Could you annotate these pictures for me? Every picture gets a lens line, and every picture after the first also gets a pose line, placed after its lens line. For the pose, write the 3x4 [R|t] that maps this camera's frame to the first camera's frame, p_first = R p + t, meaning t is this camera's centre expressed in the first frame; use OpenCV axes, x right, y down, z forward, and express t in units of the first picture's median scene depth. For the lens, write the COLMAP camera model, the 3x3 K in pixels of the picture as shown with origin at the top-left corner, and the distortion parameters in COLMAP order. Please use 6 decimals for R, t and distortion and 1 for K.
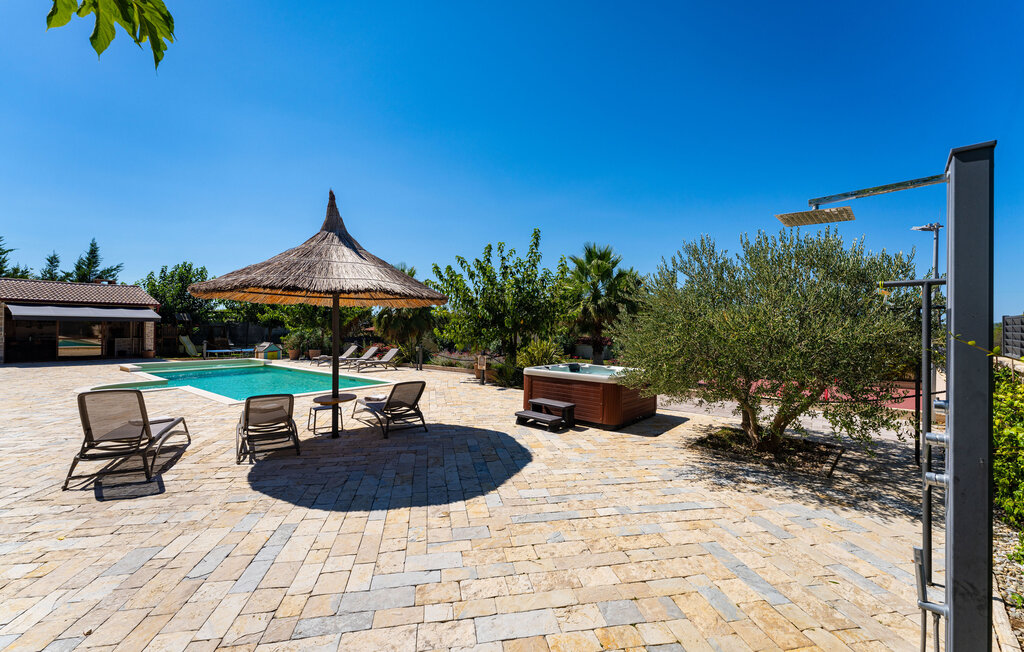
lens RADIAL K [[410.6, 0, 512.3], [0, 410.6, 323.0], [0, 0, 1]] dist [0.002585, -0.000183]
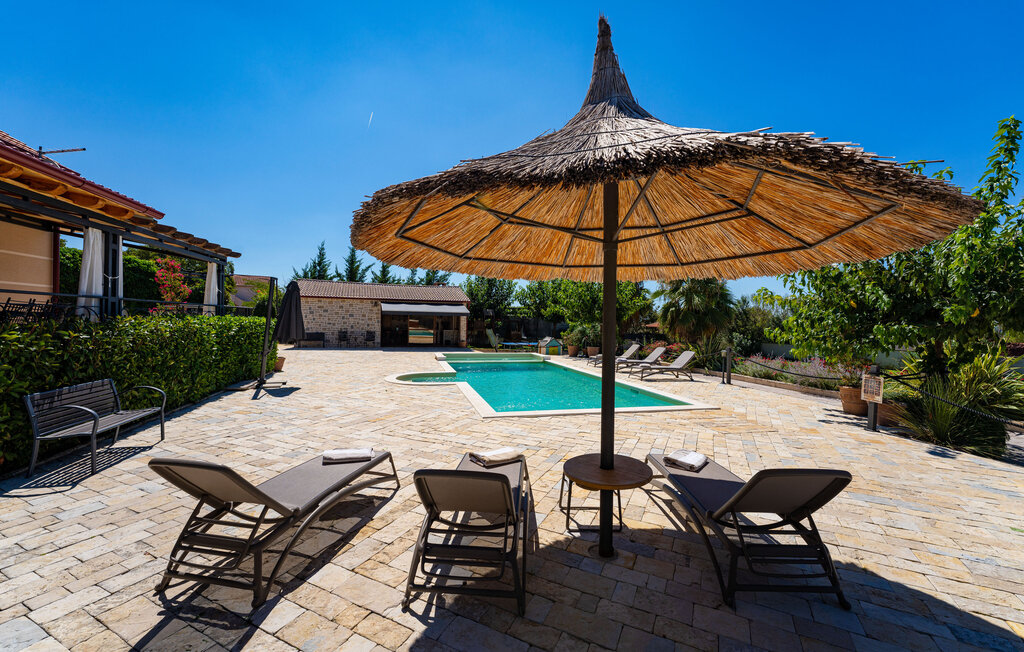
lens RADIAL K [[422.2, 0, 512.0], [0, 422.2, 326.0], [0, 0, 1]] dist [-0.000659, -0.000212]
pose [[0.797410, 0.014193, -0.603271, -0.070763], [-0.005067, 0.999846, 0.016826, 0.004668], [0.603416, -0.010360, 0.797359, 0.170355]]
